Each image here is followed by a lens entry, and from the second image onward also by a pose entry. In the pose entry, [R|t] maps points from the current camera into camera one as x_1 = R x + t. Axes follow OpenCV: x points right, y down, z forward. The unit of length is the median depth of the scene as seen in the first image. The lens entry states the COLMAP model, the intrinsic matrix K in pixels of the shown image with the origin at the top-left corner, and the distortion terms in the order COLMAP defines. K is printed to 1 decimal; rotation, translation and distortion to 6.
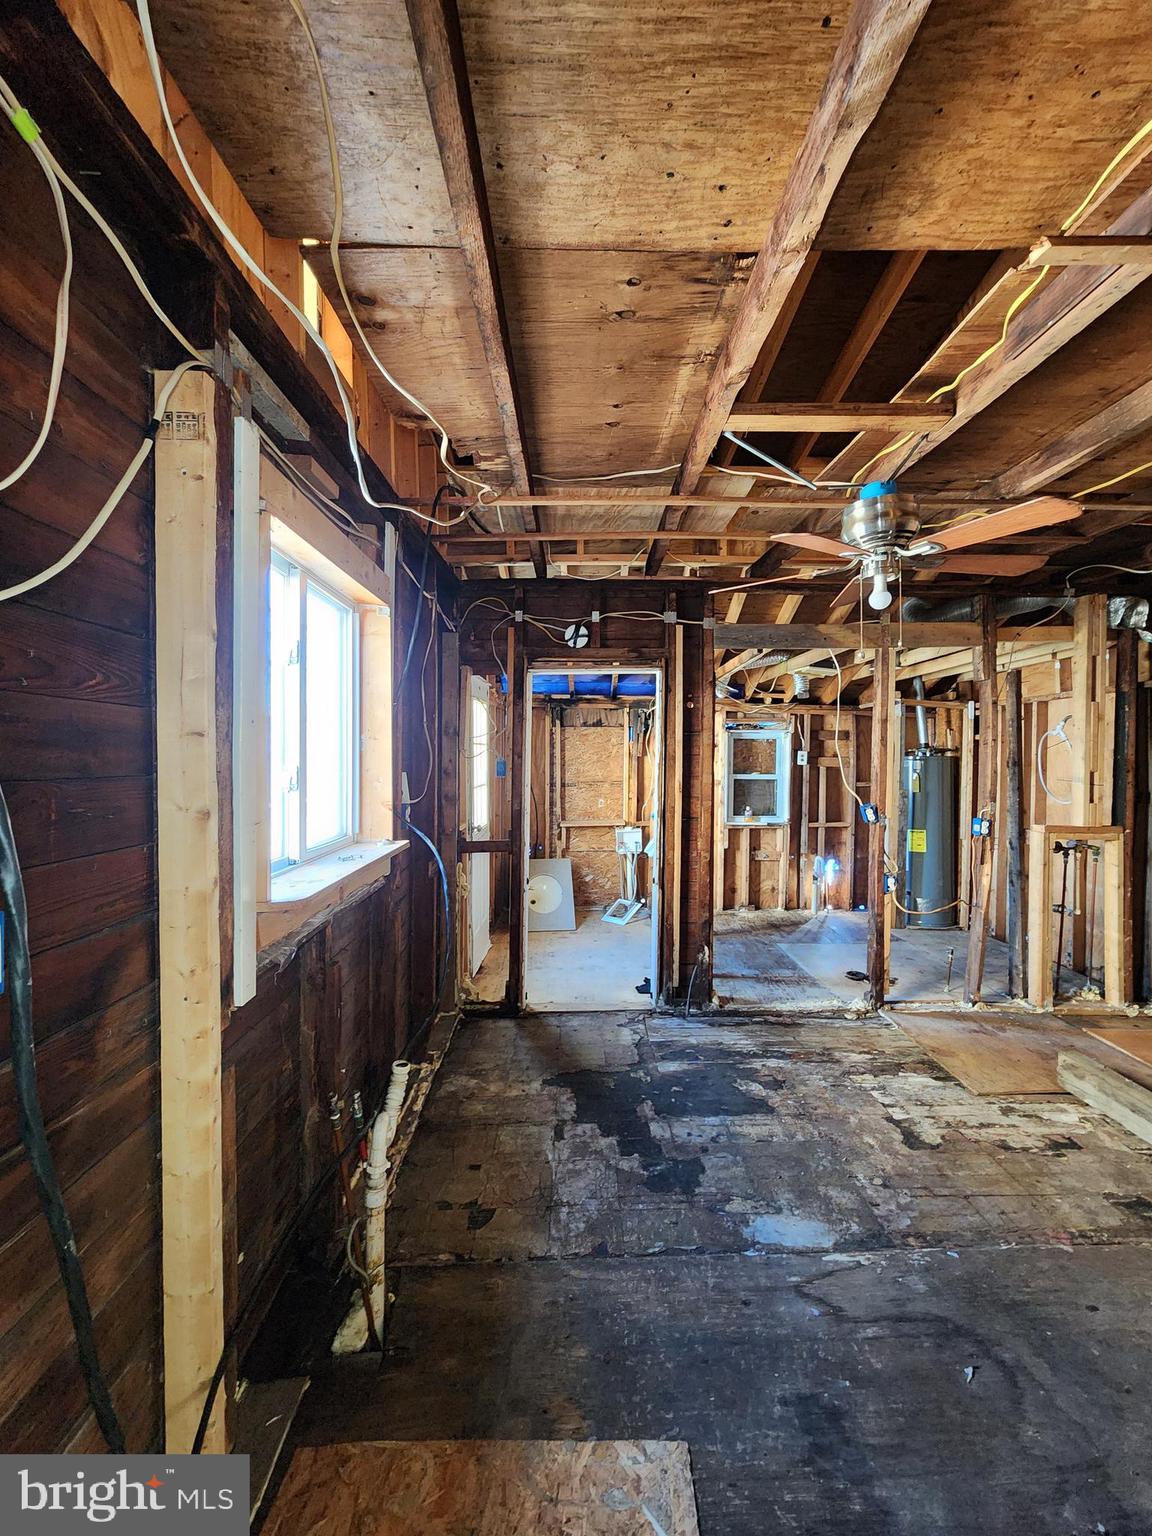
lens RADIAL K [[631.1, 0, 574.0], [0, 631.1, 768.6], [0, 0, 1]] dist [-0.002668, 0.001157]
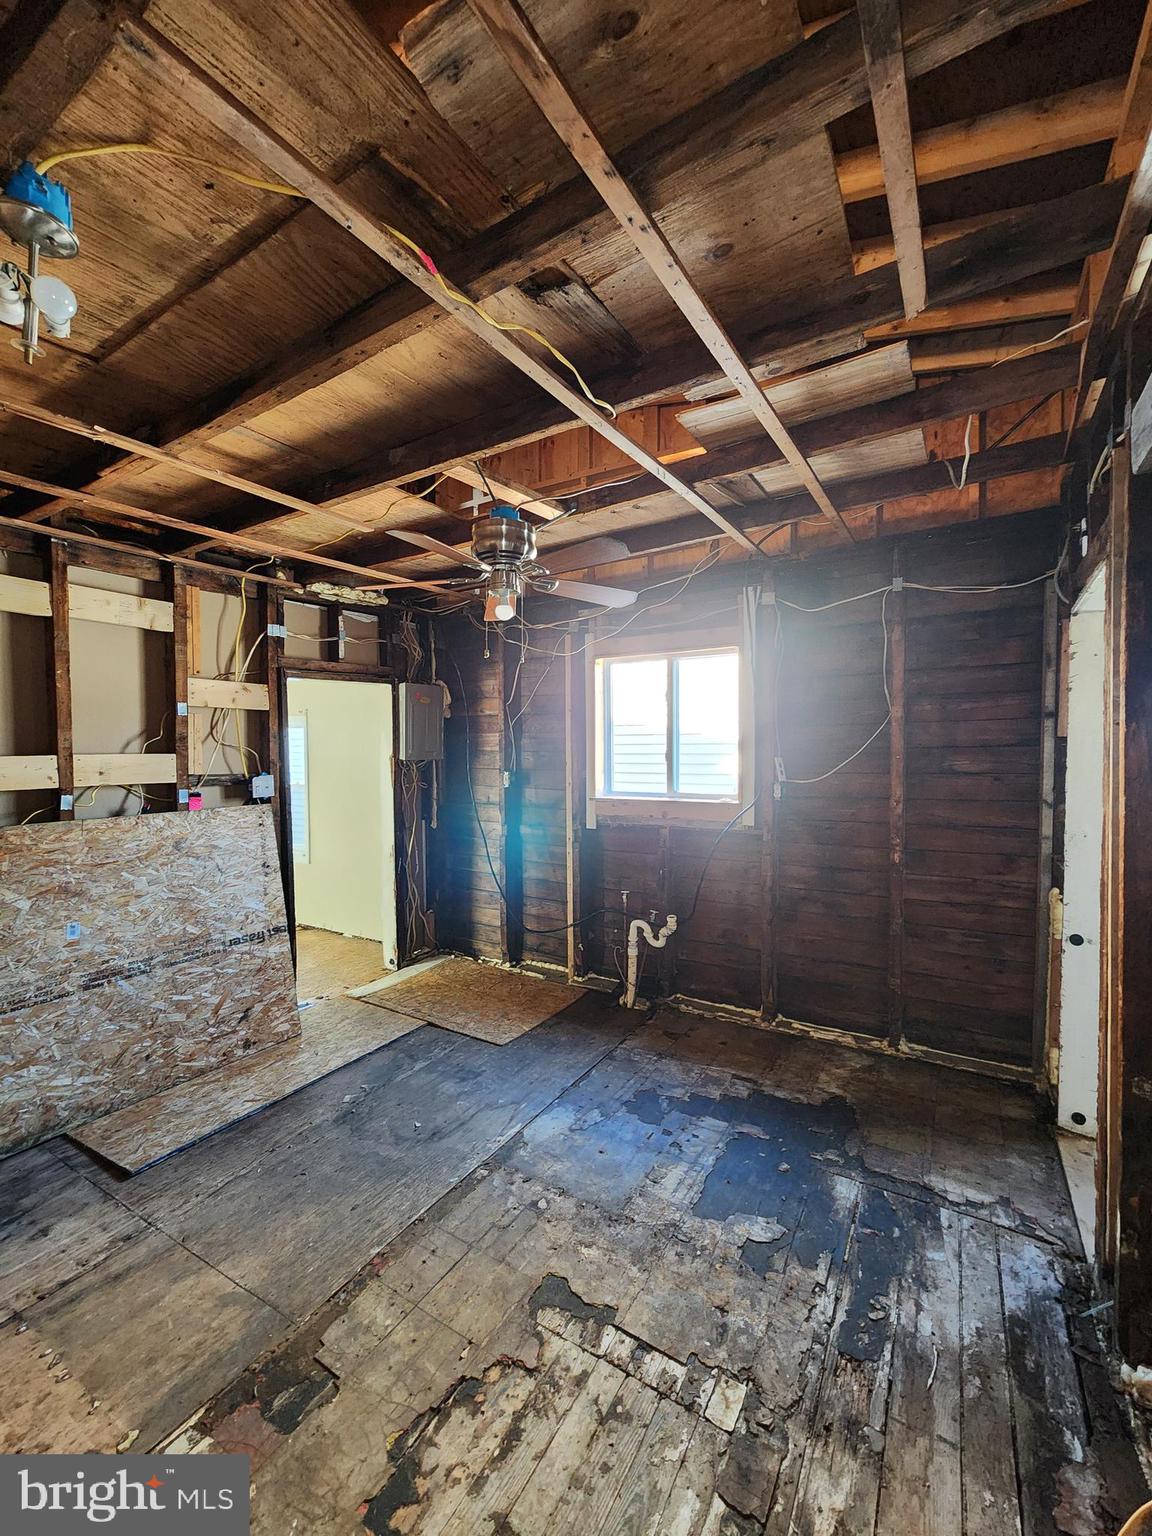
lens RADIAL K [[631.1, 0, 571.2], [0, 631.1, 761.5], [0, 0, 1]] dist [-0.002668, 0.001157]
pose [[-0.535283, 0.028063, -0.844207, 0.797827], [-0.013092, 0.999052, 0.041511, -0.022570], [0.844572, 0.033272, -0.534408, 0.983975]]
